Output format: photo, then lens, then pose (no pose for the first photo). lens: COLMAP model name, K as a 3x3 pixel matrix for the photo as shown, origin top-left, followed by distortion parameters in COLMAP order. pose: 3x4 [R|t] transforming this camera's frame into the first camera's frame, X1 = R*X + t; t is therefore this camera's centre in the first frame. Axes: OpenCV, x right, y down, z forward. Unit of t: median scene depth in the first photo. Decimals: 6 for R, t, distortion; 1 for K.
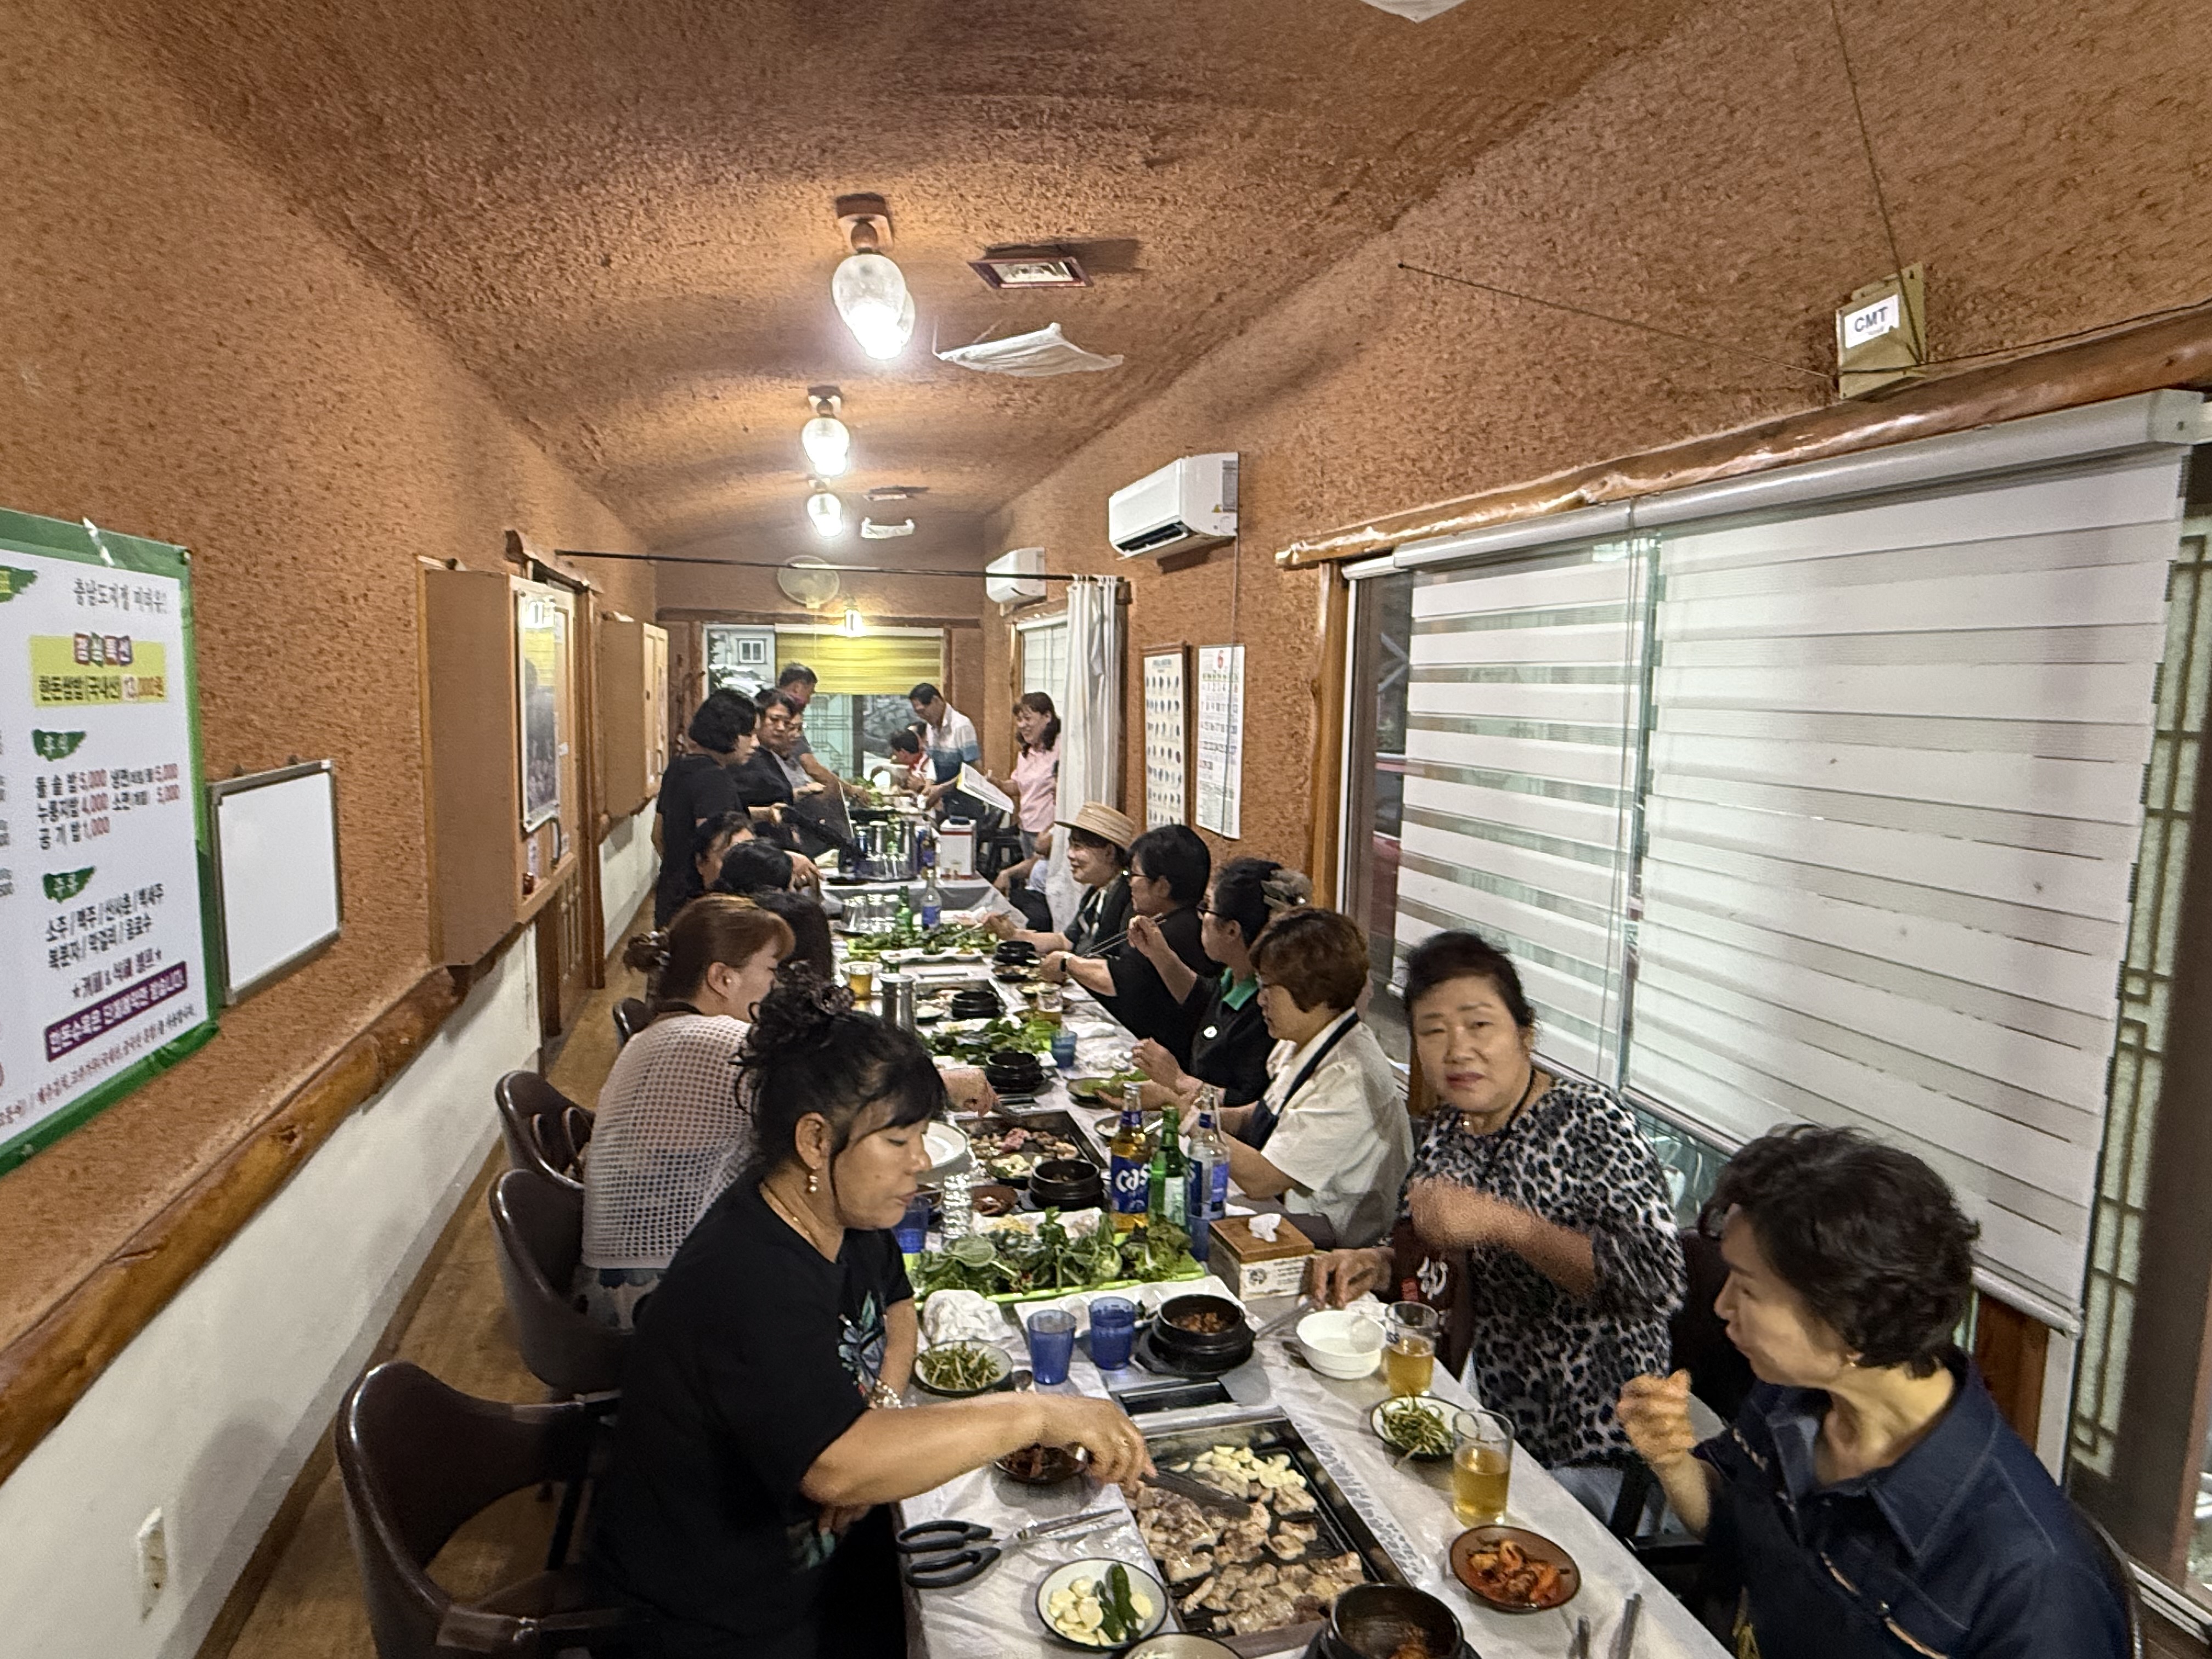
lens RADIAL K [[1323.7, 0, 1125.9], [0, 1323.7, 839.7], [0, 0, 1]] dist [-0.008175, 0.009167]
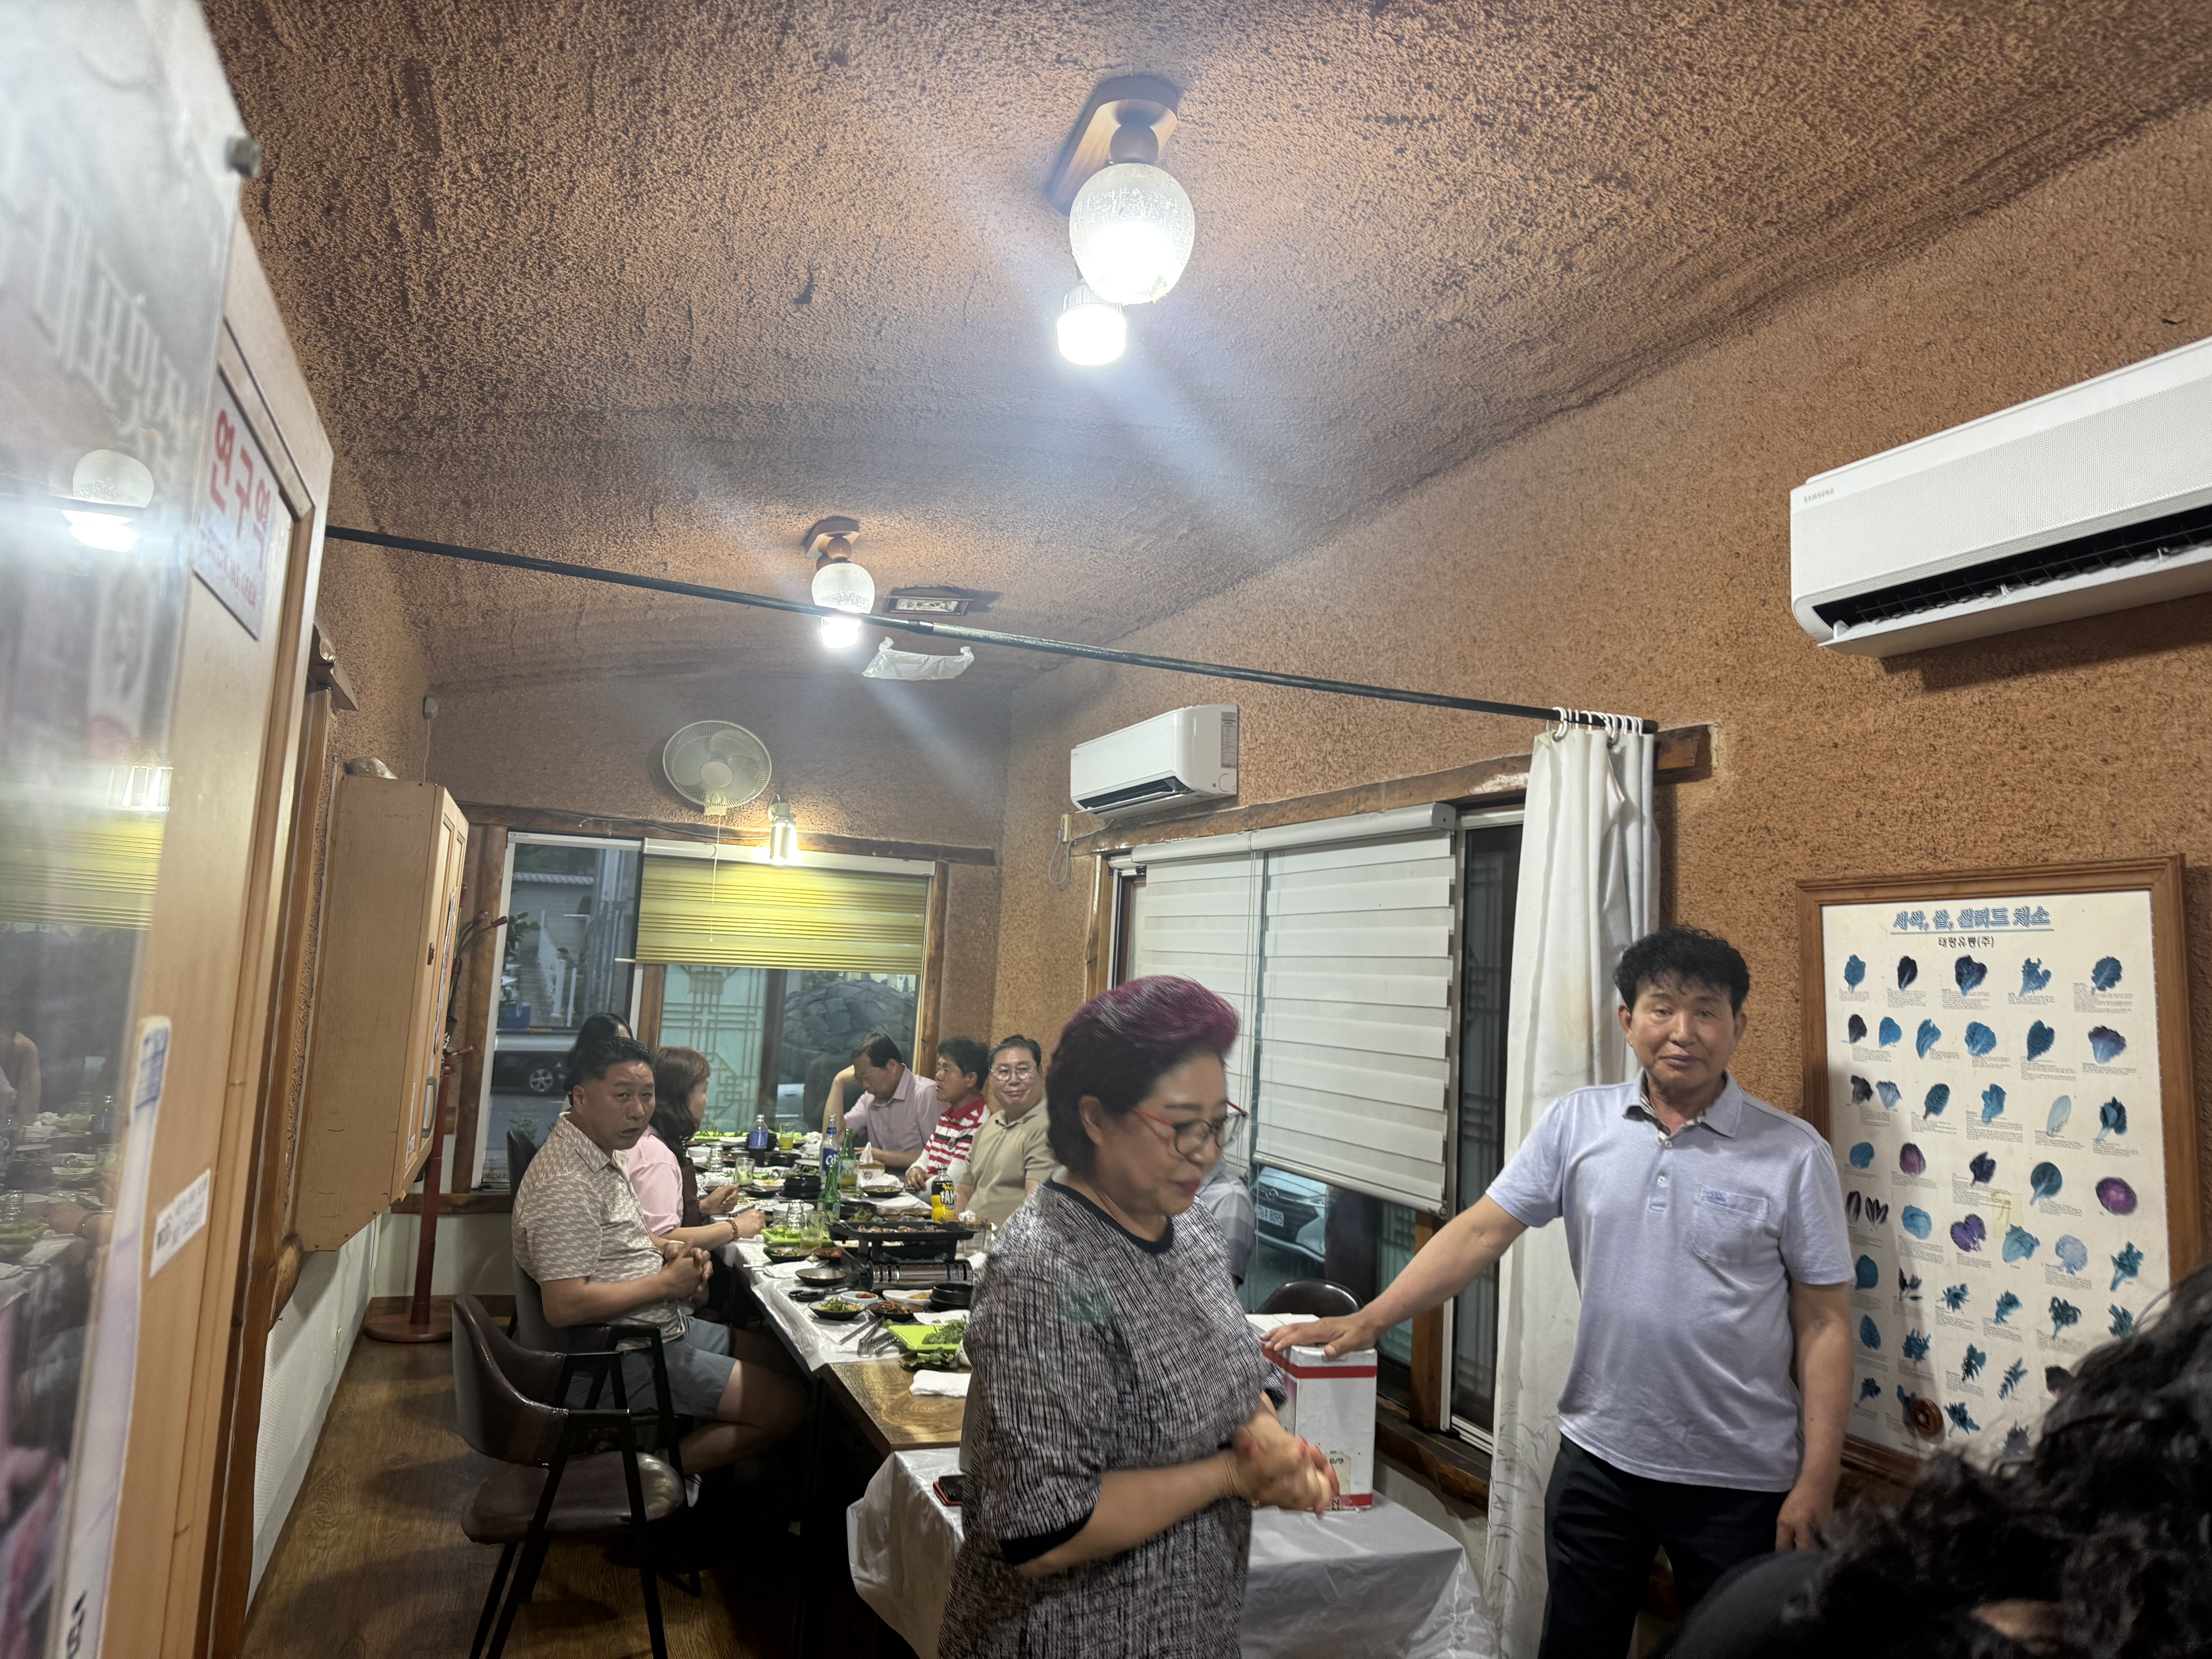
lens RADIAL K [[1551.0, 0, 1100.4], [0, 1551.0, 824.4], [0, 0, 1]] dist [0.046935, -0.055839]
pose [[0.993341, 0.047749, 0.104846, -0.362755], [-0.024732, 0.977231, -0.210732, -0.089333], [-0.112521, 0.206735, 0.971905, 0.857227]]
